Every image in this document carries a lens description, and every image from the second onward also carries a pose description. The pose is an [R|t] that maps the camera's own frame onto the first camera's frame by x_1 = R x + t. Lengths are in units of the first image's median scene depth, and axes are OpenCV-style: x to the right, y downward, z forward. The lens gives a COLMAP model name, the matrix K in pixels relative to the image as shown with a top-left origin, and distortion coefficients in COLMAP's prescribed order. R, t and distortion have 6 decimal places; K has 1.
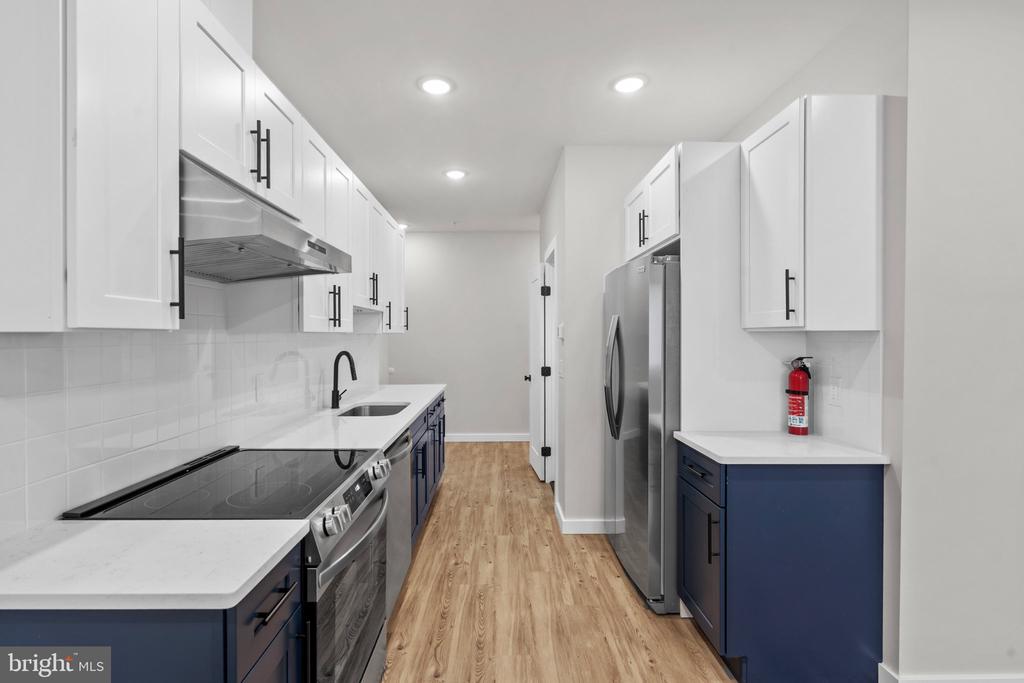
lens RADIAL K [[481.7, 0, 512.0], [0, 481.7, 341.5], [0, 0, 1]] dist [0.000164, 0.000022]
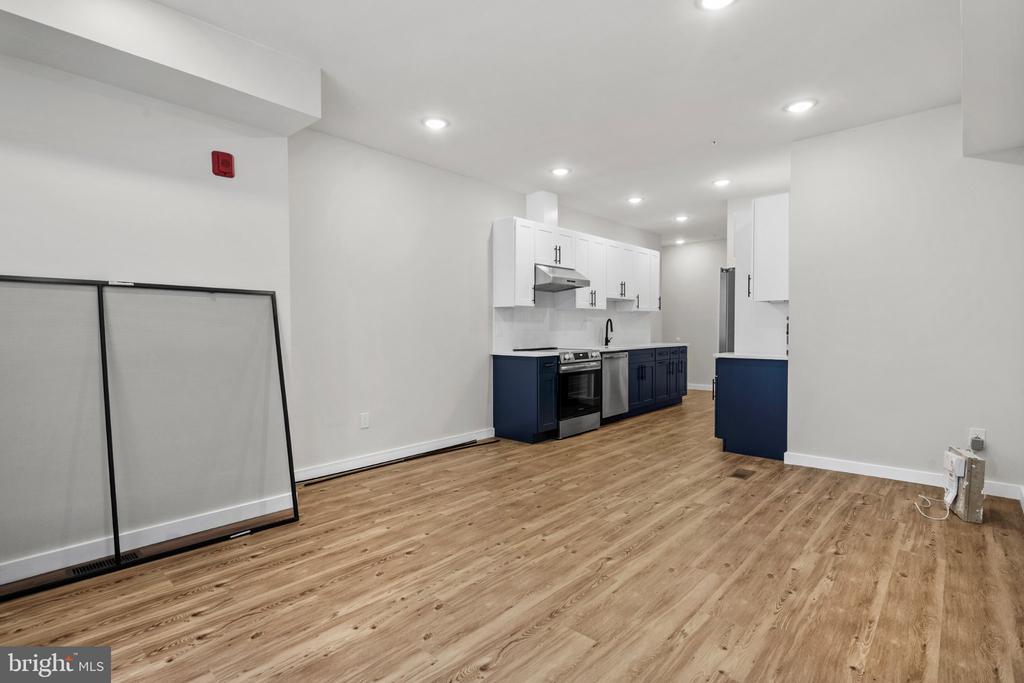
lens RADIAL K [[520.5, 0, 512.0], [0, 520.5, 341.5], [0, 0, 1]] dist [-0.000014, -0.000001]
pose [[0.738852, 0.018312, -0.673619, 1.436940], [-0.006339, 0.999775, 0.020226, 0.123184], [0.673838, -0.010673, 0.738802, -1.606236]]
